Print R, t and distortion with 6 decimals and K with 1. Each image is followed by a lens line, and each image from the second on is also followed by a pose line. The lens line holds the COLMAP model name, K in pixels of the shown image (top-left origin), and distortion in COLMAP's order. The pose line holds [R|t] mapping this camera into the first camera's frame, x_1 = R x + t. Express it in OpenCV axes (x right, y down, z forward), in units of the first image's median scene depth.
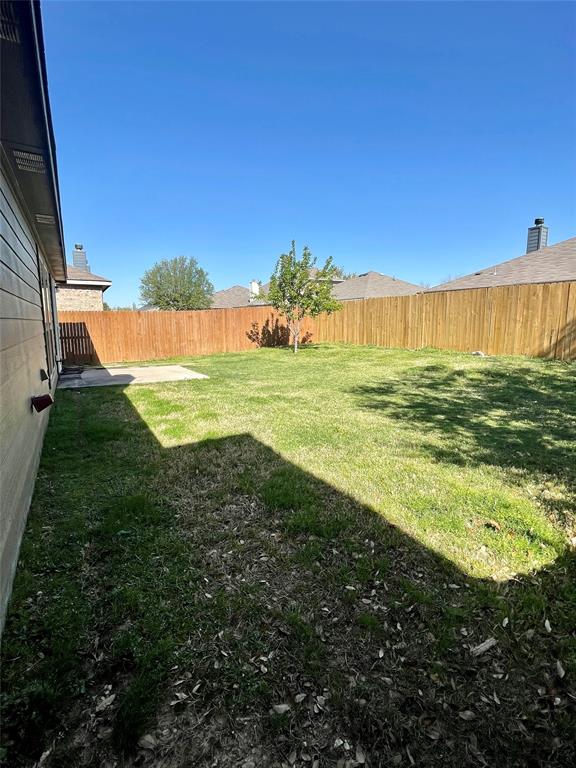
lens RADIAL K [[380.1, 0, 288.0], [0, 380.1, 384.0], [0, 0, 1]] dist [-0.001607, -0.000123]
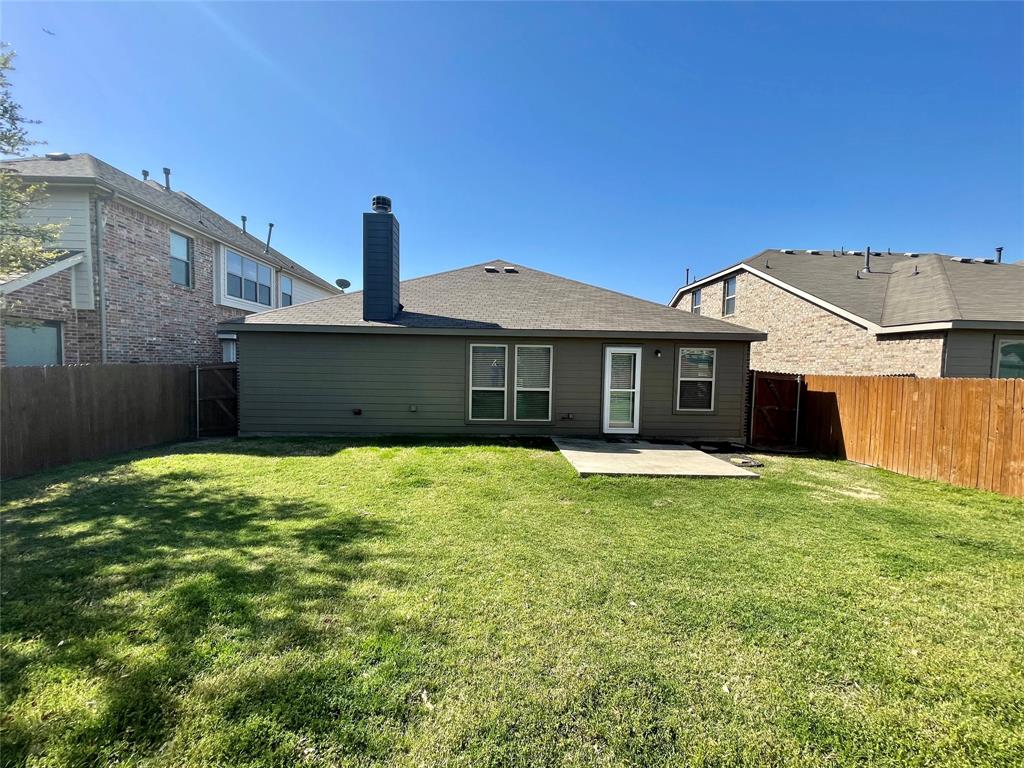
lens RADIAL K [[411.1, 0, 512.0], [0, 411.1, 384.0], [0, 0, 1]] dist [-0.001907, 0.000165]
pose [[-0.465881, 0.042051, -0.883848, 0.860753], [-0.162011, 0.977931, 0.131924, -0.423297], [0.869889, 0.204653, -0.448787, 1.953536]]
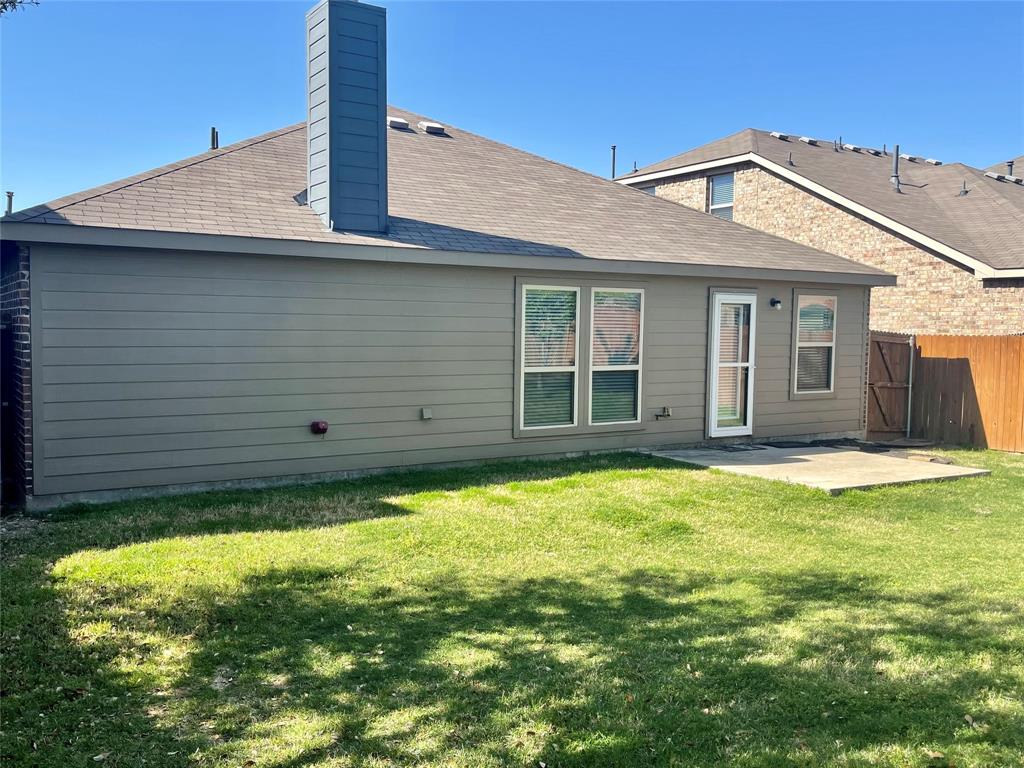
lens RADIAL K [[920.2, 0, 512.0], [0, 920.2, 384.0], [0, 0, 1]] dist [0.035337, -0.009747]
pose [[0.050666, 0.073989, -0.995971, 1.459079], [-0.180398, 0.981526, 0.063739, -0.237233], [0.982288, 0.176442, 0.063077, 0.848910]]
